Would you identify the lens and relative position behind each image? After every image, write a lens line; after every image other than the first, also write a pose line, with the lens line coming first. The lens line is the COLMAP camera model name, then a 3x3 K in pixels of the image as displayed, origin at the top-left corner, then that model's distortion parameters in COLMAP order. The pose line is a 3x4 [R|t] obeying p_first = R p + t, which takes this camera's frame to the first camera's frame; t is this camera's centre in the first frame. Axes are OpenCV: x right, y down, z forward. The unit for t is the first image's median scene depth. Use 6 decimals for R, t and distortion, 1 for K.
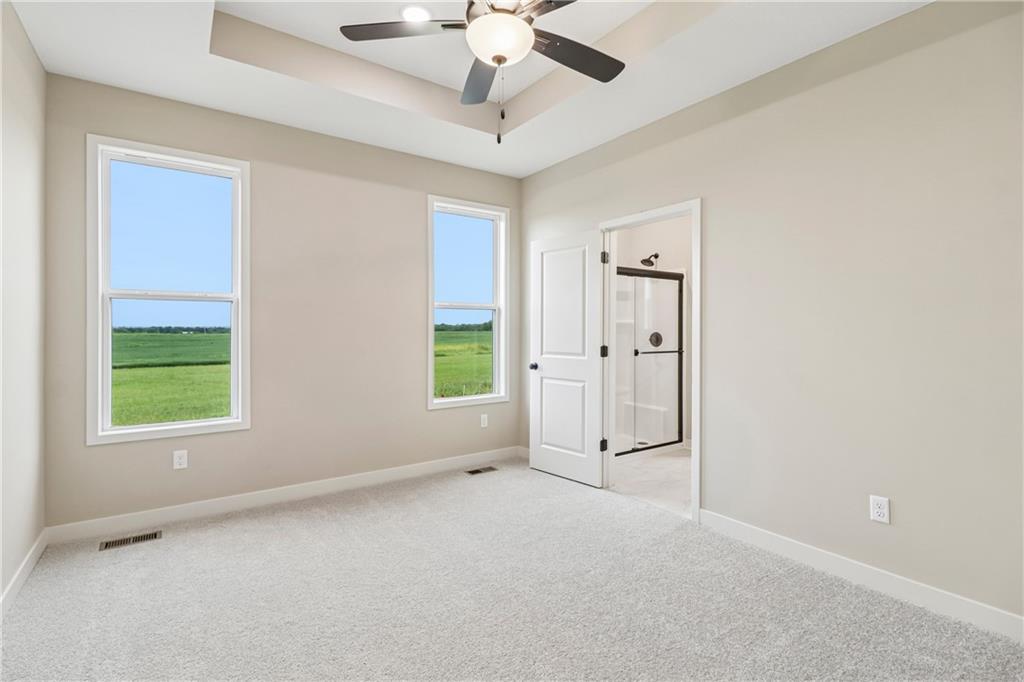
lens RADIAL K [[479.0, 0, 494.7], [0, 479.0, 332.1], [0, 0, 1]] dist [0.014481, -0.012279]
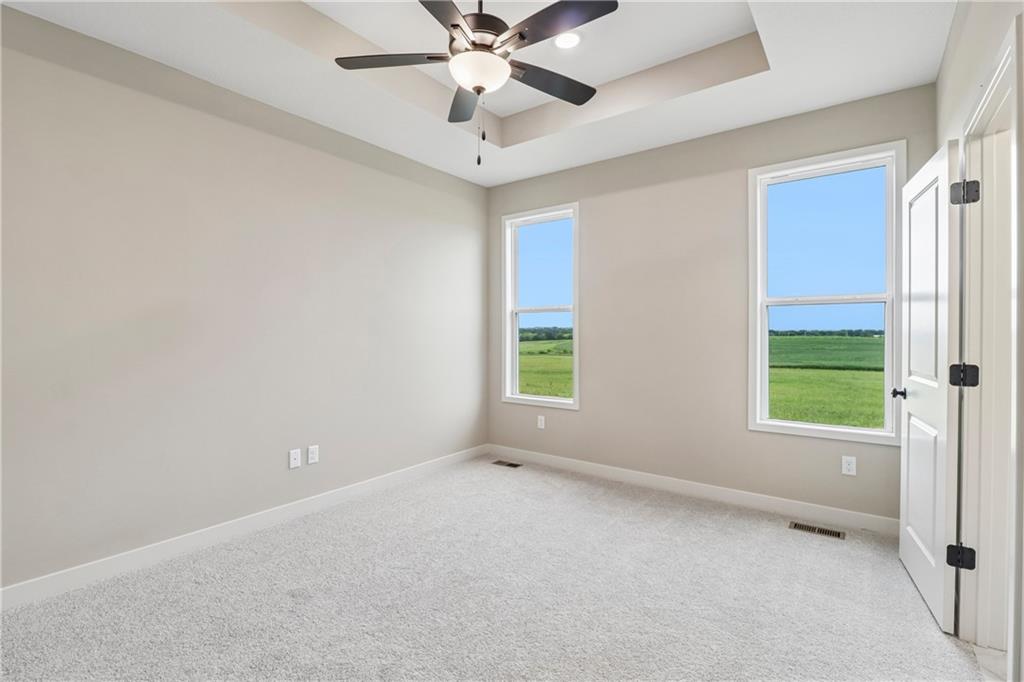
lens RADIAL K [[479.0, 0, 516.8], [0, 479.0, 335.9], [0, 0, 1]] dist [0.014481, -0.012279]
pose [[0.318139, 0.006823, -0.948020, 0.102259], [-0.006184, 0.999968, 0.005122, -0.000321], [0.948024, 0.004233, 0.318171, 0.069220]]
